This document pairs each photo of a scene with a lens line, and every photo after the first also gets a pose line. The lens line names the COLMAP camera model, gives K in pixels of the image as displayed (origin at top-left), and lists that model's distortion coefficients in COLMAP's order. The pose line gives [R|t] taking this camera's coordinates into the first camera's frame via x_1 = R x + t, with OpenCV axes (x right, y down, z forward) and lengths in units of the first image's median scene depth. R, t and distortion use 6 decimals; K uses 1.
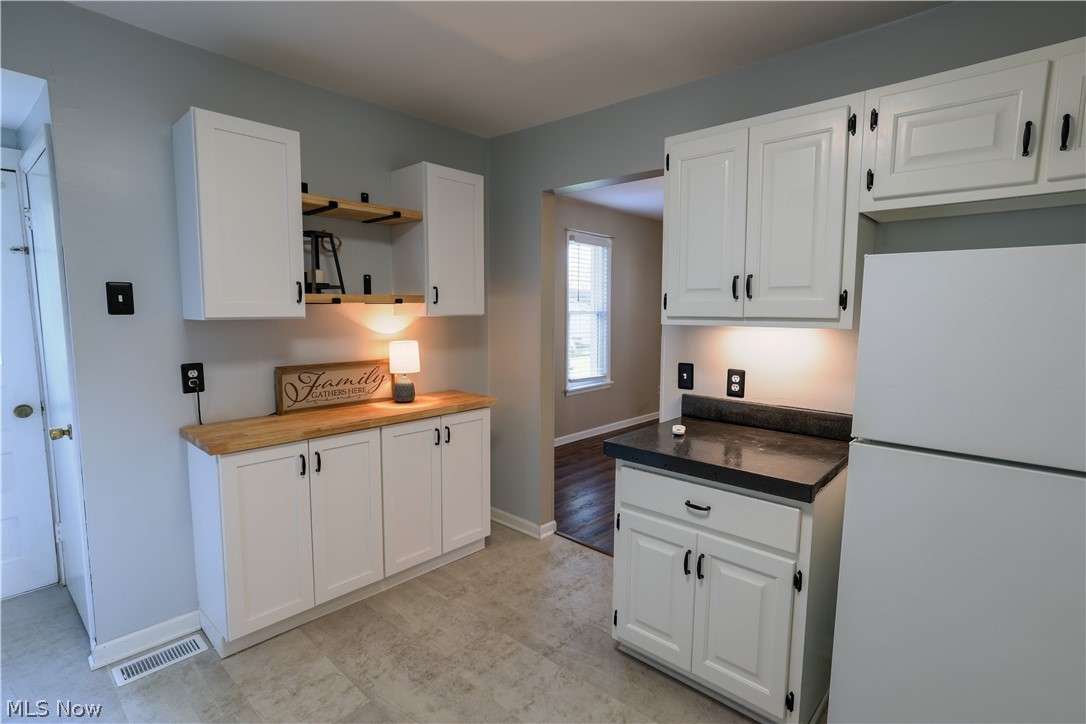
lens RADIAL K [[531.1, 0, 542.5], [0, 531.1, 365.1], [0, 0, 1]] dist [-0.019157, 0.000119]
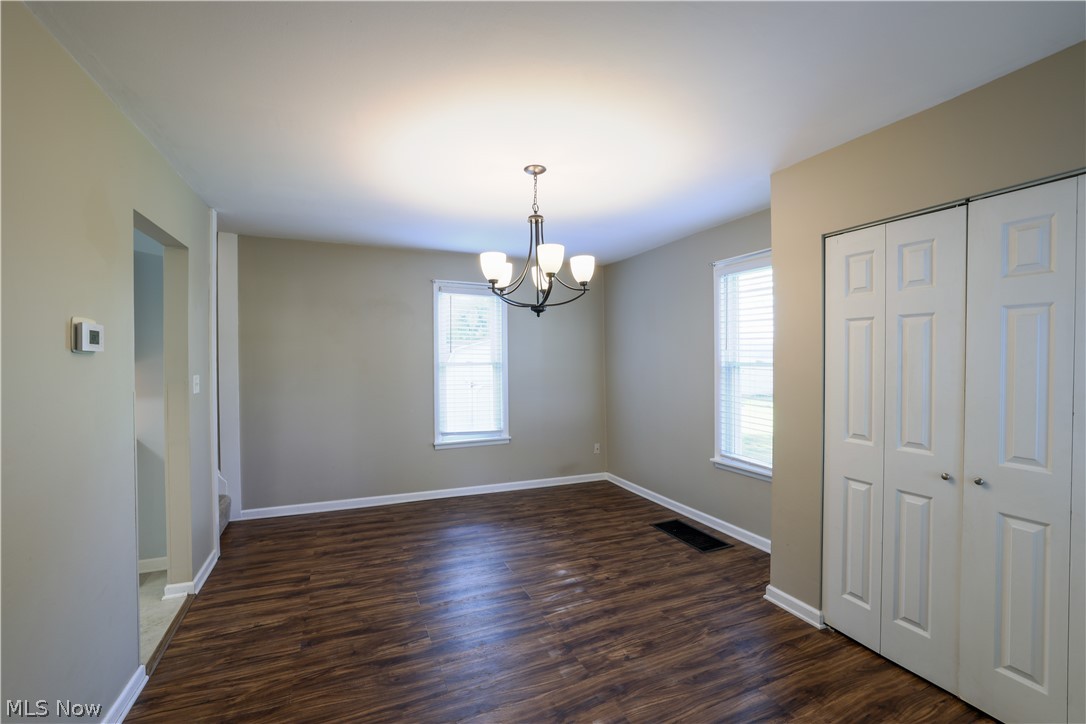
lens RADIAL K [[465.6, 0, 541.3], [0, 465.6, 364.9], [0, 0, 1]] dist [-0.050685, 0.020142]
pose [[0.915740, 0.004949, -0.401742, 0.522188], [-0.043408, 0.995290, -0.086685, -0.027759], [0.399420, 0.096819, 0.911641, 0.261701]]
